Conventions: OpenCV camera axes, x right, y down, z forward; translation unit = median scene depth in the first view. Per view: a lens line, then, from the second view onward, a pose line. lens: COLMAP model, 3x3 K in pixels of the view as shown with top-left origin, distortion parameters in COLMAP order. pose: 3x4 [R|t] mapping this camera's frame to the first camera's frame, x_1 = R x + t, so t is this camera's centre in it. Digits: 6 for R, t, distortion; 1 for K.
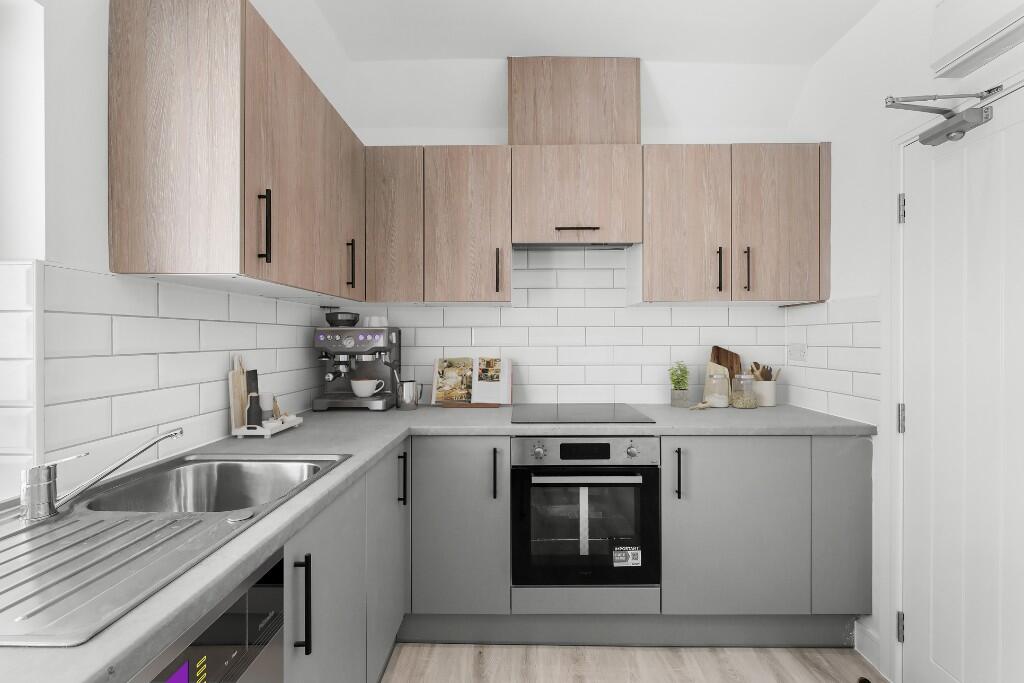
lens RADIAL K [[430.4, 0, 514.7], [0, 430.4, 337.0], [0, 0, 1]] dist [-0.000021, 0.000073]
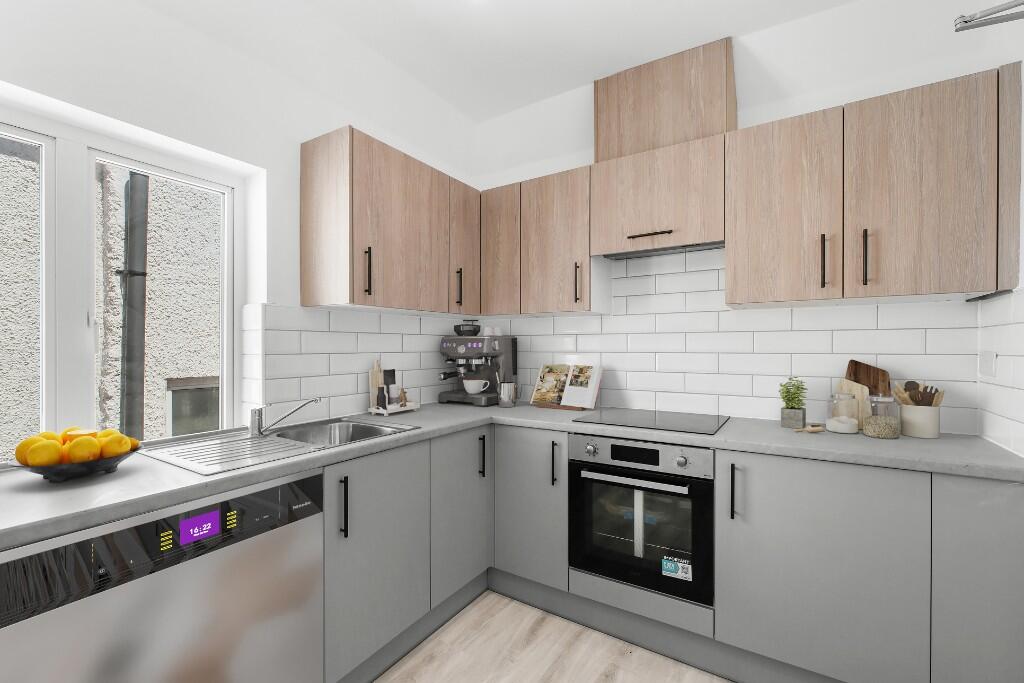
lens RADIAL K [[438.1, 0, 510.7], [0, 438.1, 347.9], [0, 0, 1]] dist [-0.000535, -0.000172]
pose [[0.849437, 0.000787, -0.527690, 0.450908], [0.000816, 0.999996, 0.002806, 0.008223], [0.527690, -0.002814, 0.849432, -0.038515]]
